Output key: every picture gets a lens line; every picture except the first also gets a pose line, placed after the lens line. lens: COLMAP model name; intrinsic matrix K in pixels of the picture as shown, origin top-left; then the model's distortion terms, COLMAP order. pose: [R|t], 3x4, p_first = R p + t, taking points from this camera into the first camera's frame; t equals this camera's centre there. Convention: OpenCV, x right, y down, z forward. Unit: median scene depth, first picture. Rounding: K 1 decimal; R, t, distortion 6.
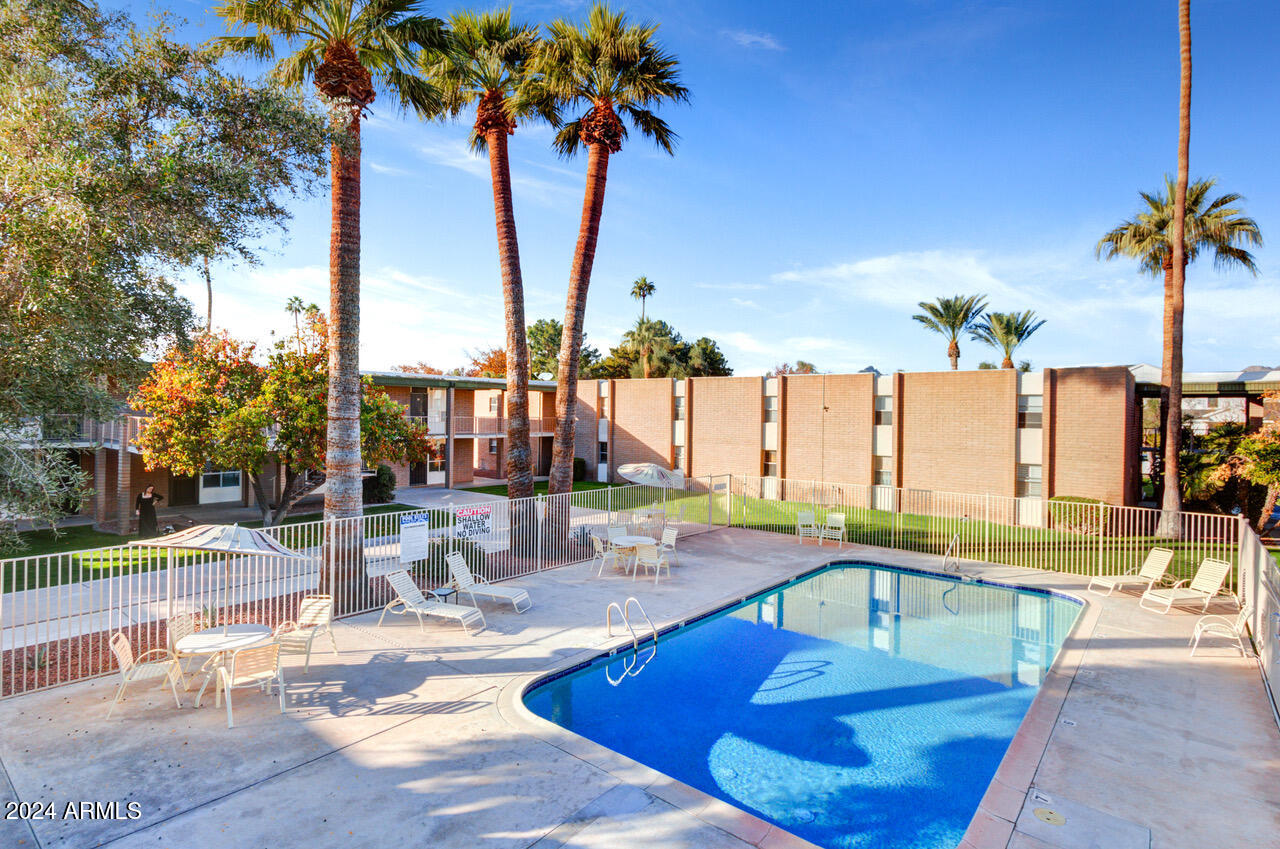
lens RADIAL K [[642.8, 0, 639.9], [0, 642.8, 420.5], [0, 0, 1]] dist [-0.056380, 0.114156]
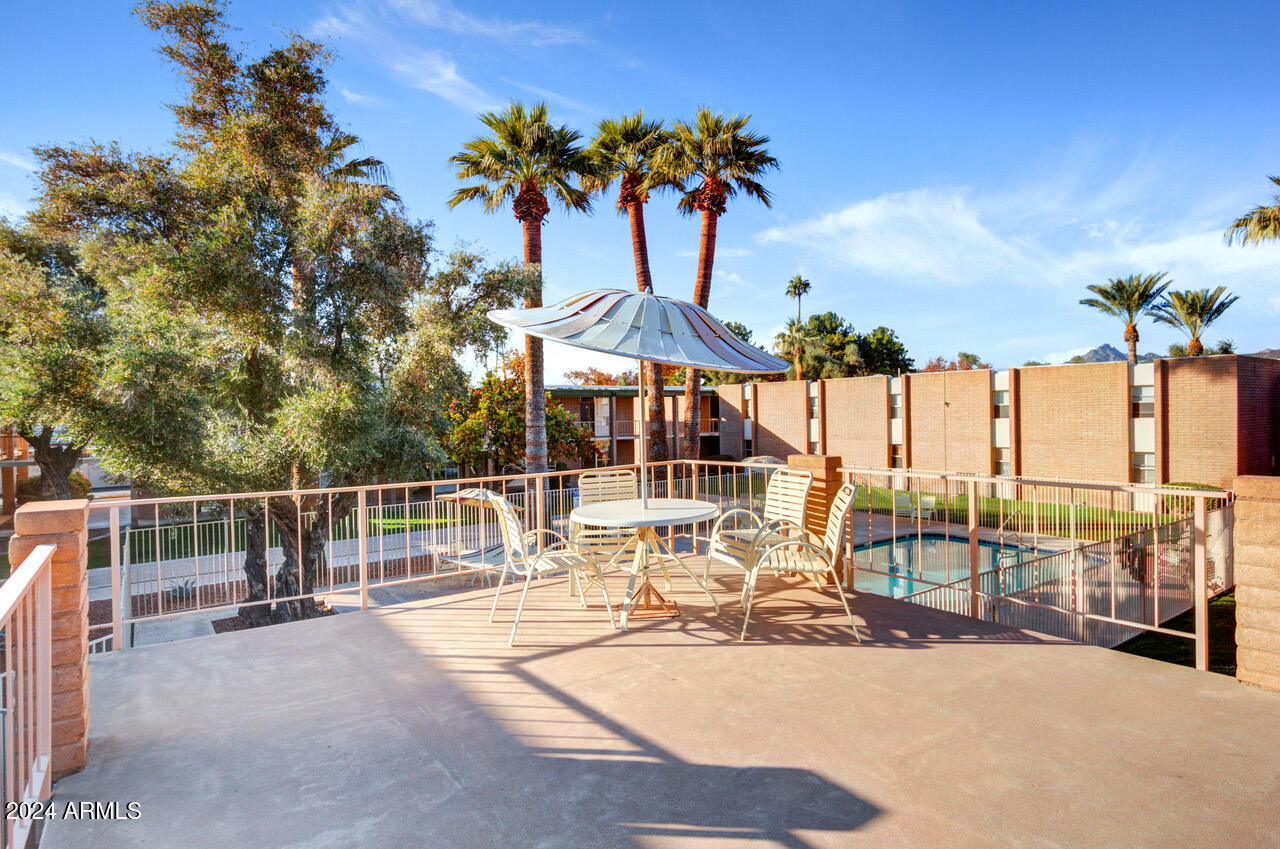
lens RADIAL K [[700.0, 0, 640.0], [0, 700.0, 424.5], [0, 0, 1]] dist [-0.001067, -0.000116]
pose [[0.964444, -0.026133, -0.262994, 0.109286], [0.027938, 0.999605, 0.003124, -0.002977], [0.262808, -0.010360, 0.964793, -0.277921]]
